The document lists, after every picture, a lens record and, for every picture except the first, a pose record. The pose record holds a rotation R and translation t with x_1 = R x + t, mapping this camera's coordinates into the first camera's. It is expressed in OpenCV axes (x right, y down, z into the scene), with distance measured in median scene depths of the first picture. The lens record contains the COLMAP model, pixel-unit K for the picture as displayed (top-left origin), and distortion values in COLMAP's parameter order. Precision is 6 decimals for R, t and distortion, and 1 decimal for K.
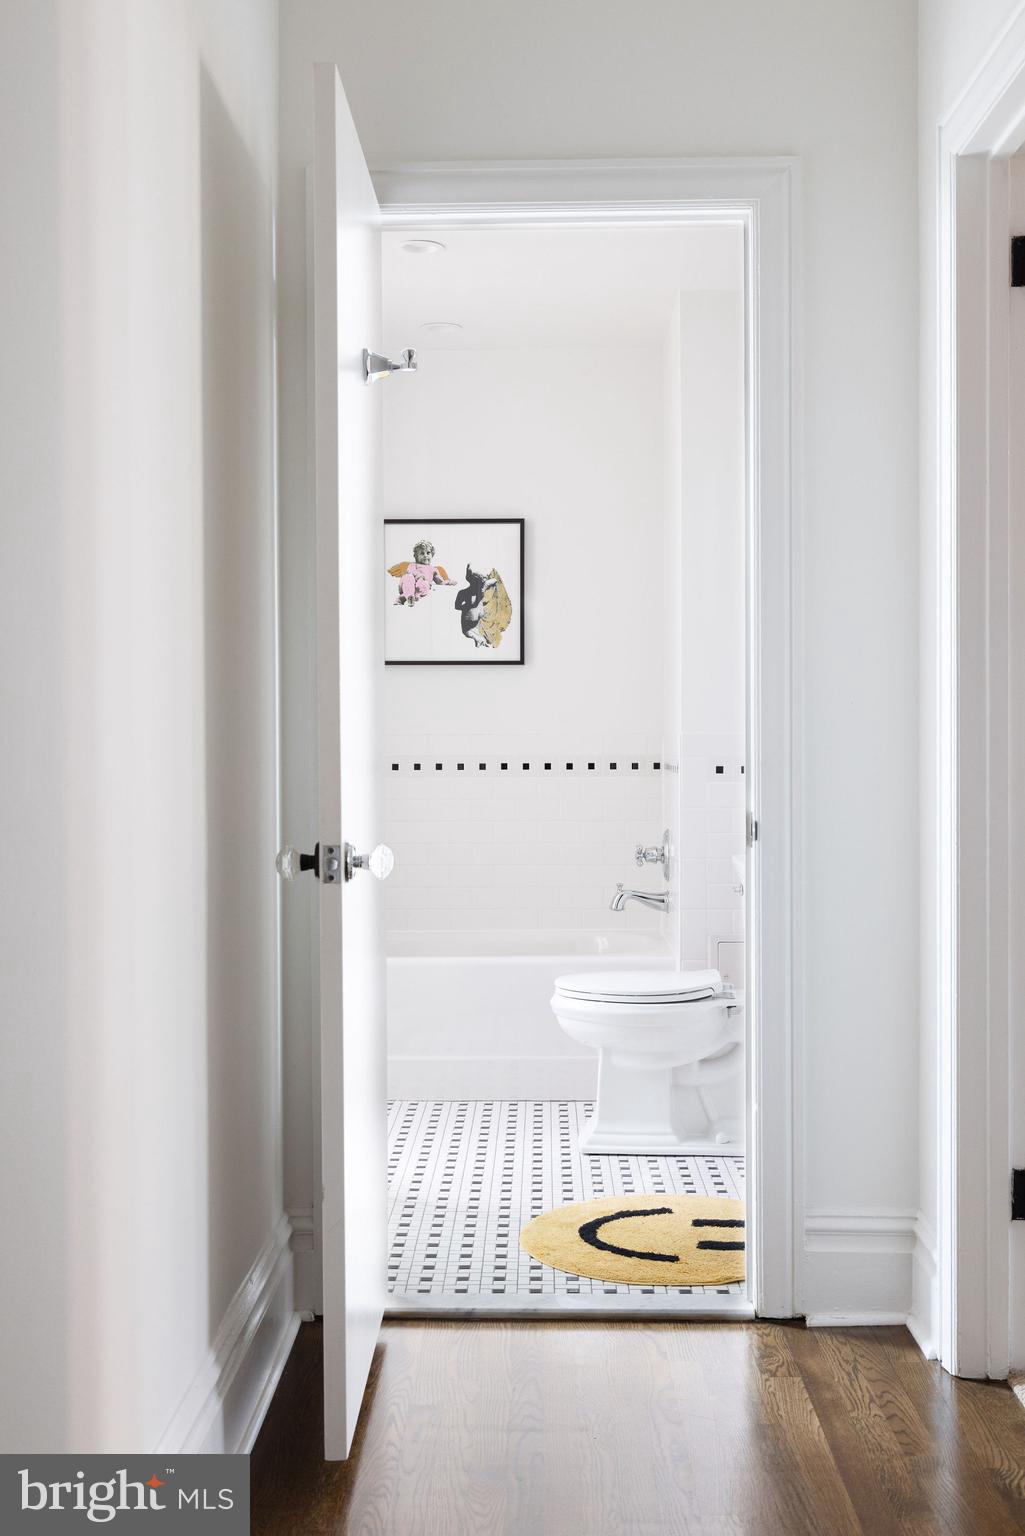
lens RADIAL K [[1779.0, 0, 512.5], [0, 1779.0, 768.0], [0, 0, 1]] dist [-0.001222, 0.001587]
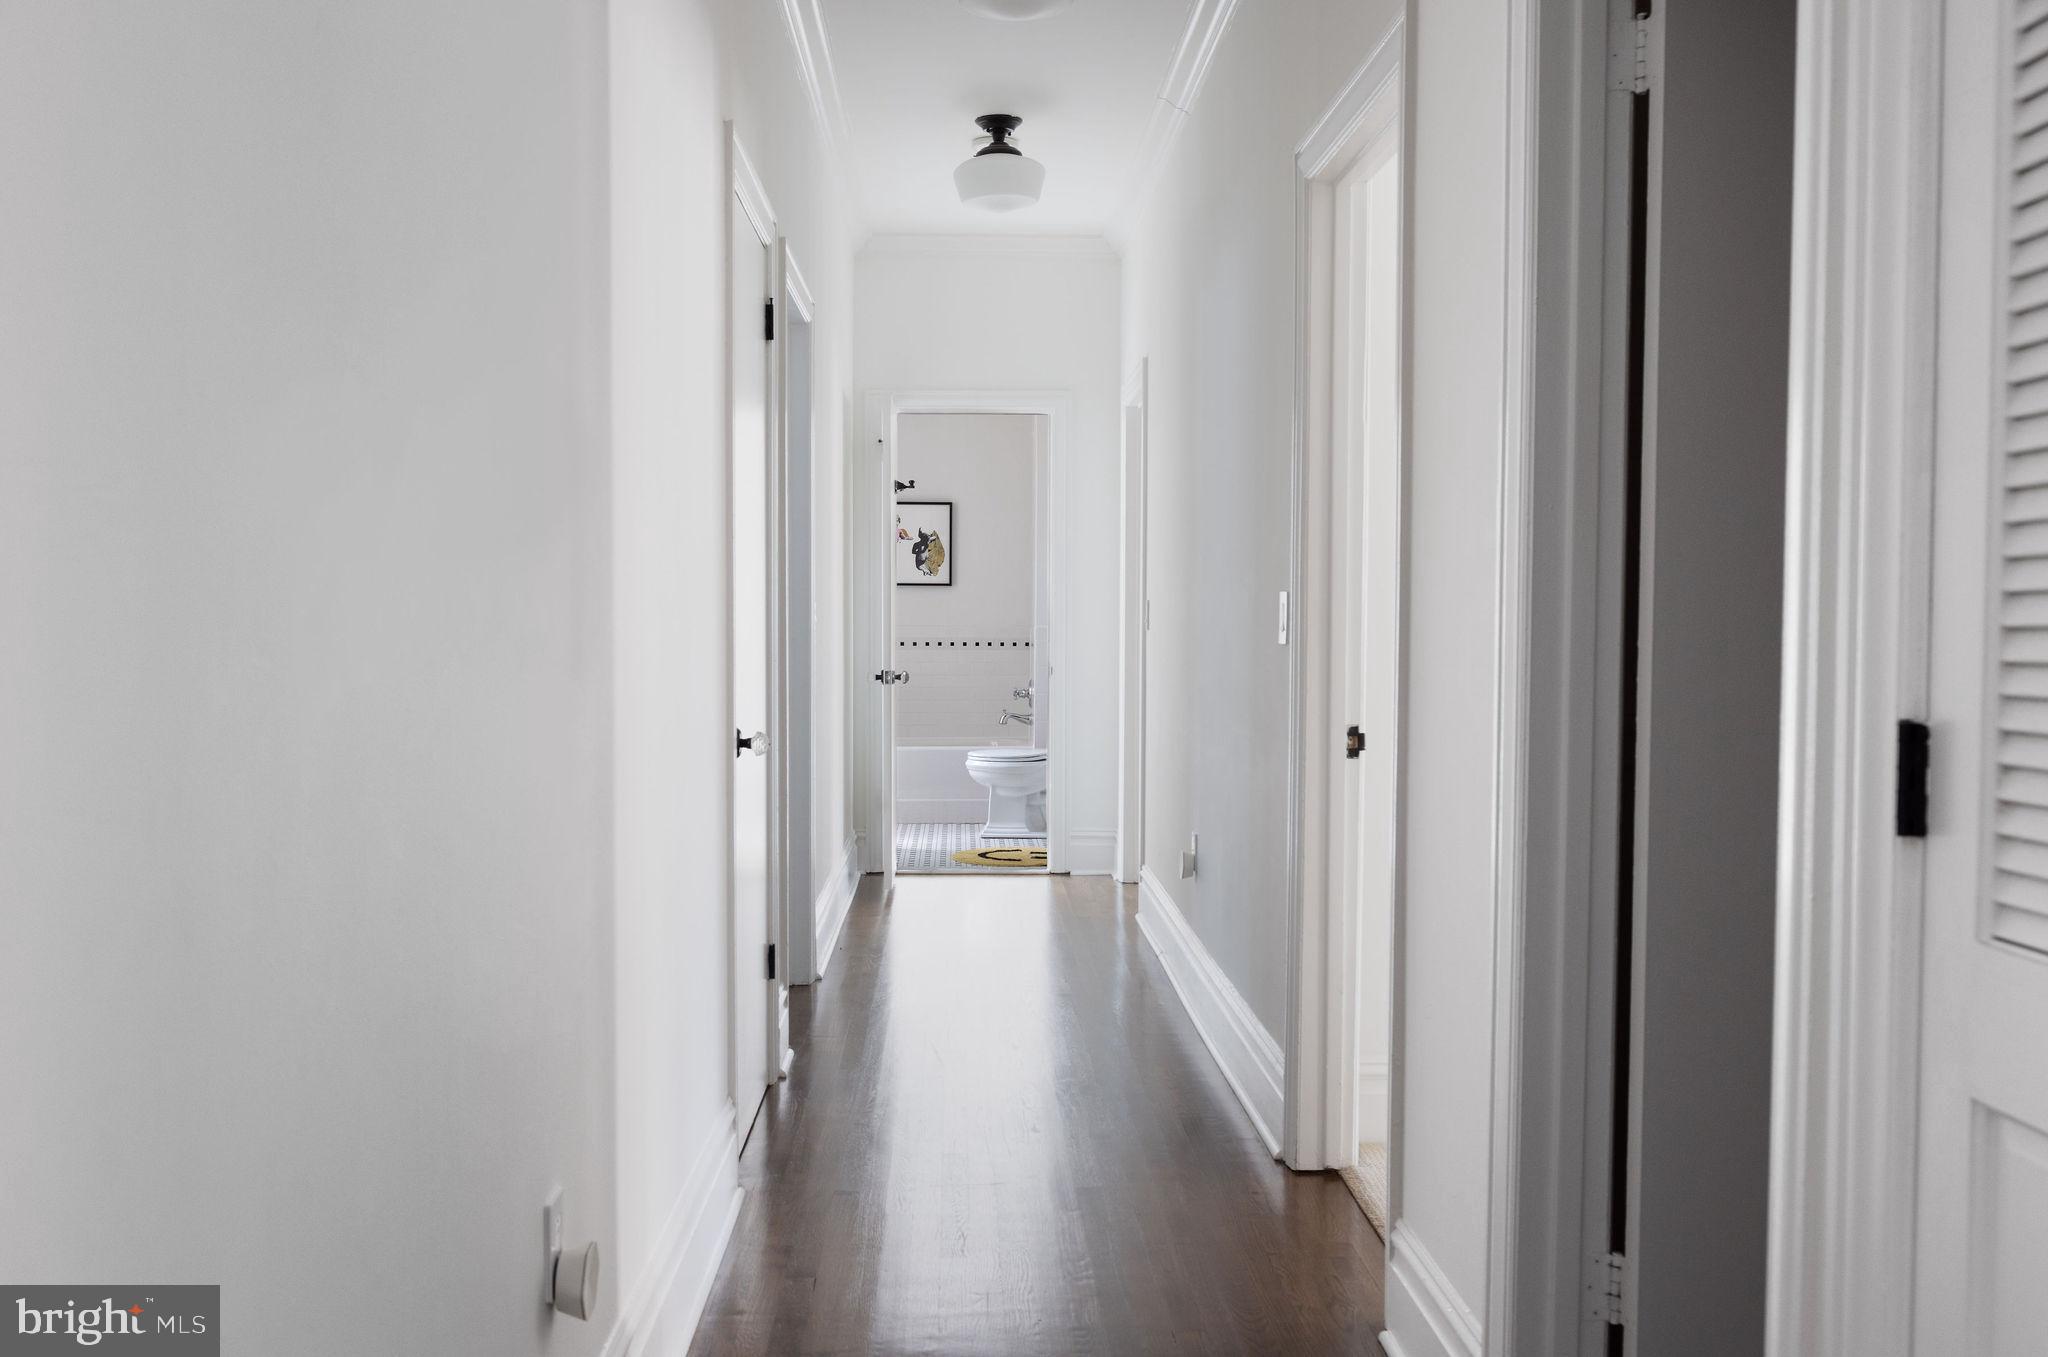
lens RADIAL K [[1873.8, 0, 1024.0], [0, 1873.8, 678.5], [0, 0, 1]] dist [0.000499, -0.000025]
pose [[0.998509, 0.007293, 0.054089, -0.021293], [-0.008172, 0.999838, 0.016033, 0.003025], [-0.053963, -0.016451, 0.998407, -0.846980]]
